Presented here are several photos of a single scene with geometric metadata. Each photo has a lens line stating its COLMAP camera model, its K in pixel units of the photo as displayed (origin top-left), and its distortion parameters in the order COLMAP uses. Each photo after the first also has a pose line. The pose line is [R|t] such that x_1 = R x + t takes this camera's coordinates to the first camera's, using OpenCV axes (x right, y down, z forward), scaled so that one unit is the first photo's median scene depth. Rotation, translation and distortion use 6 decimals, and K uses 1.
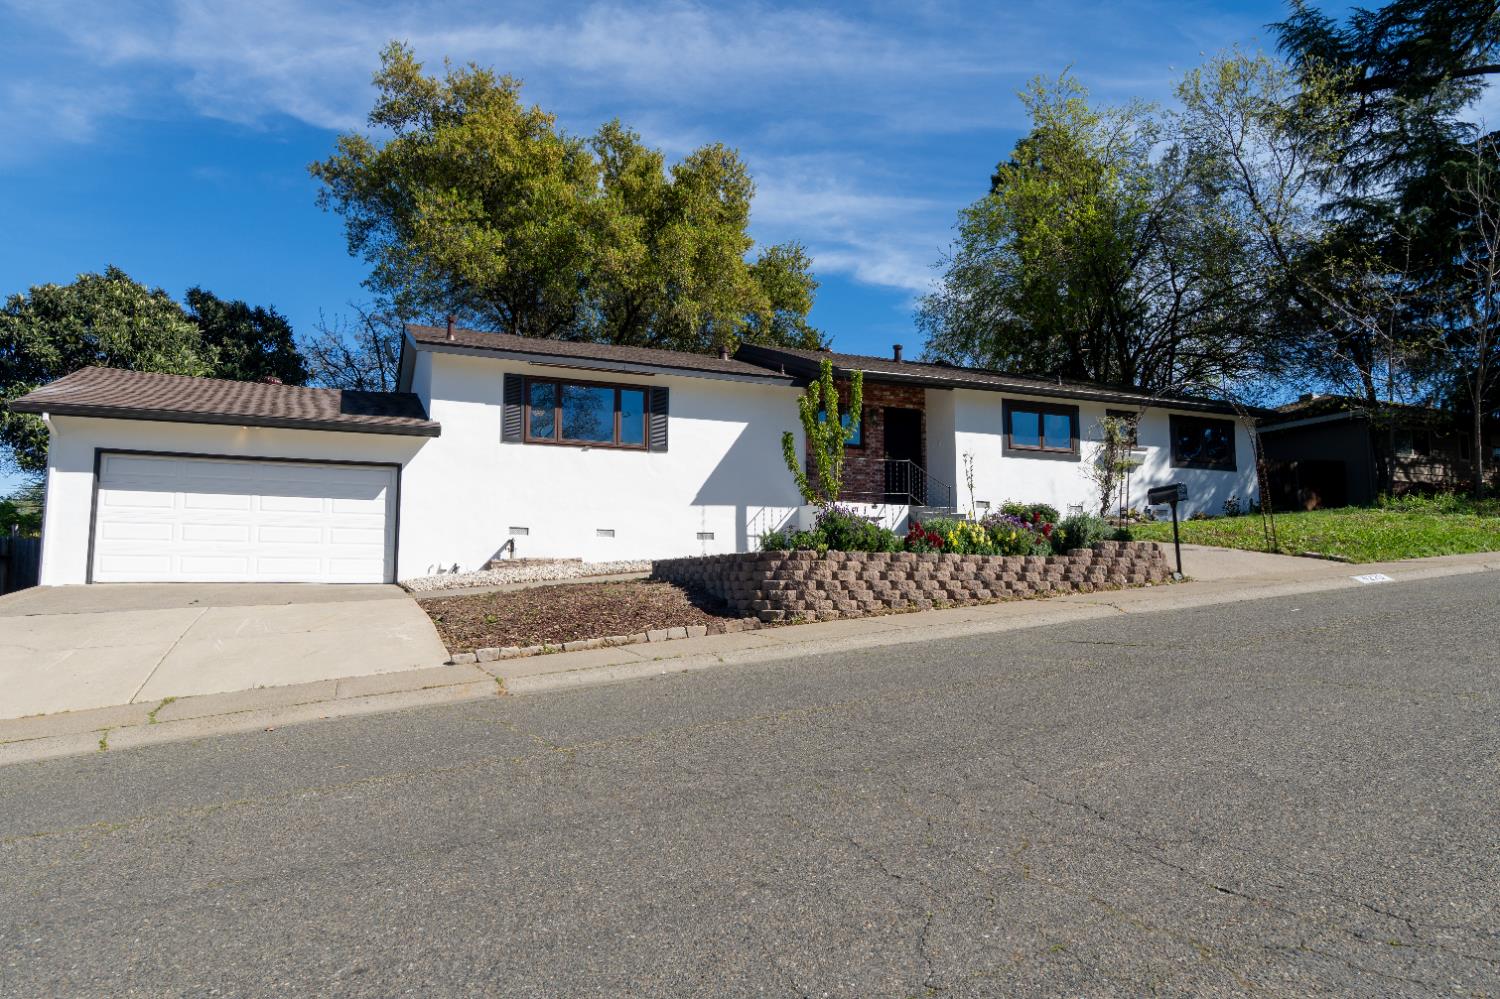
lens RADIAL K [[955.1, 0, 748.3], [0, 955.1, 416.4], [0, 0, 1]] dist [-0.004831, -0.000931]
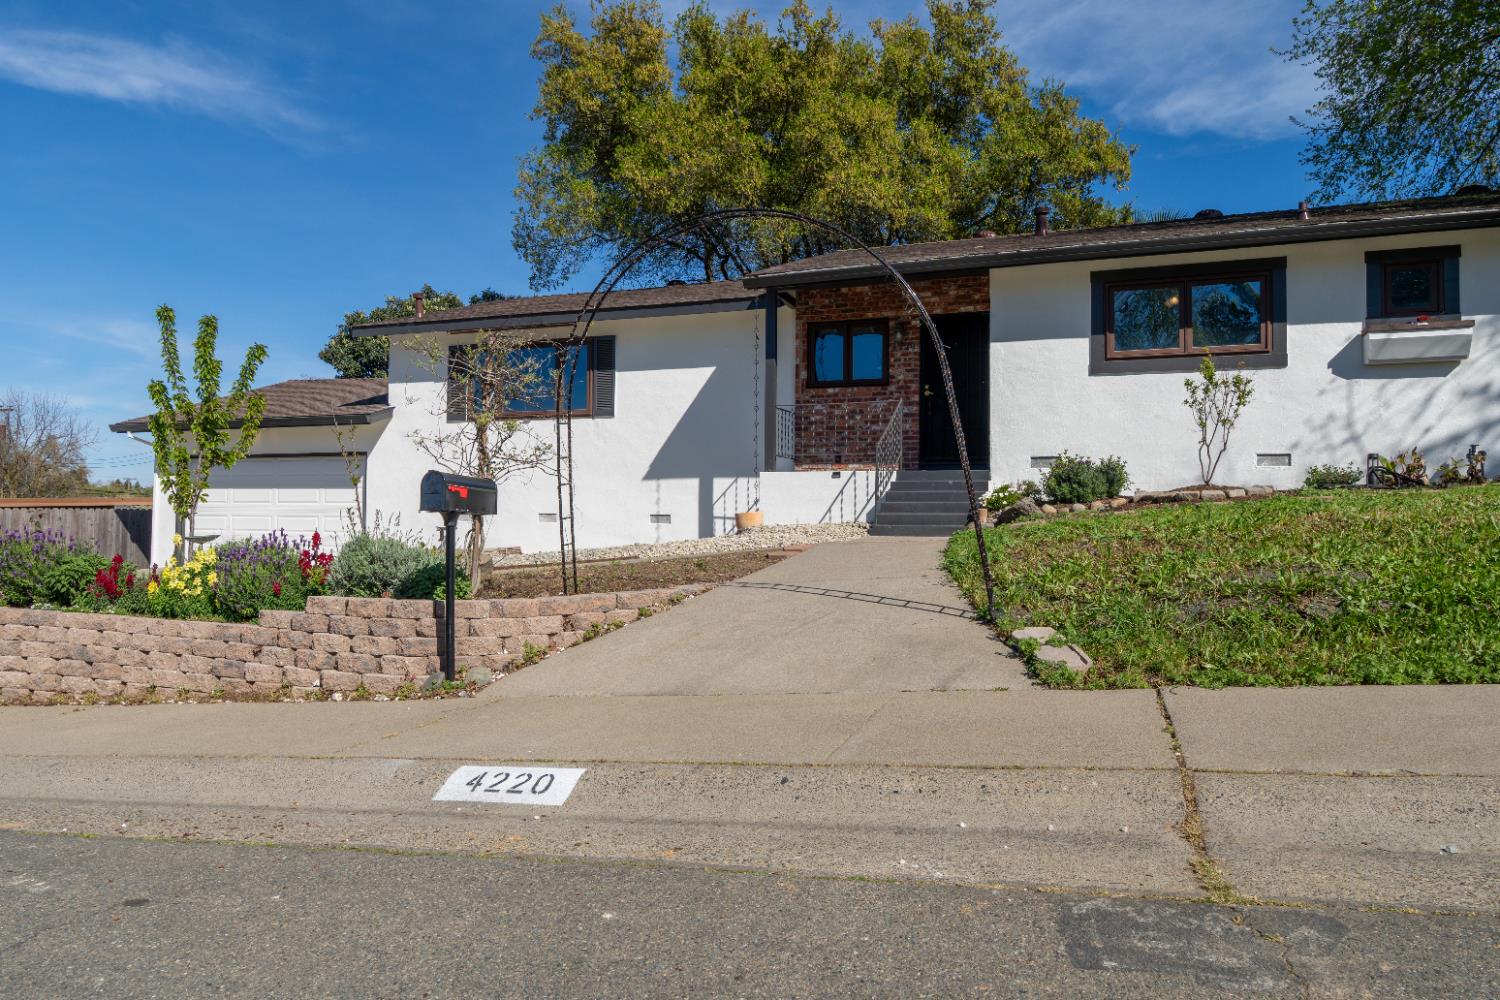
lens RADIAL K [[938.7, 0, 750.0], [0, 938.7, 500.0], [0, 0, 1]] dist [-0.002879, -0.002839]
pose [[0.736016, -0.008079, -0.676915, 0.529379], [0.116916, 0.986420, 0.115350, 0.028567], [0.666791, -0.164041, 0.726966, 0.476979]]
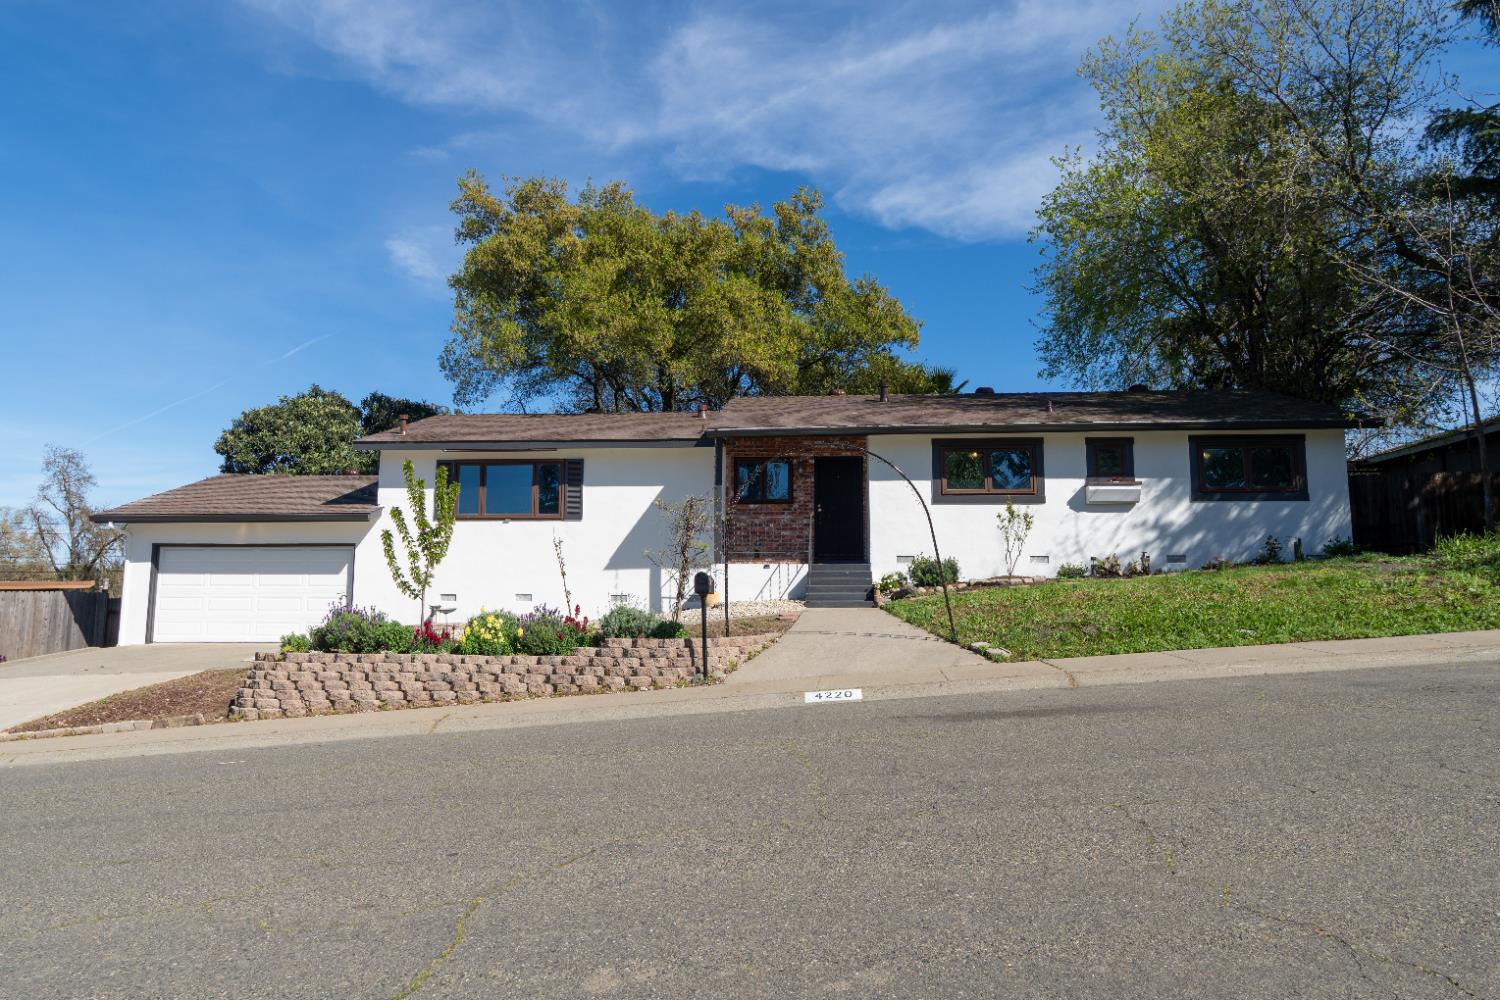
lens RADIAL K [[955.8, 0, 750.0], [0, 955.8, 500.0], [0, 0, 1]] dist [-0.007937, -0.001857]
pose [[0.887720, -0.047102, -0.457967, 0.560752], [0.082755, 0.994875, 0.058089, -0.030421], [0.452884, -0.089466, 0.887069, 0.139596]]
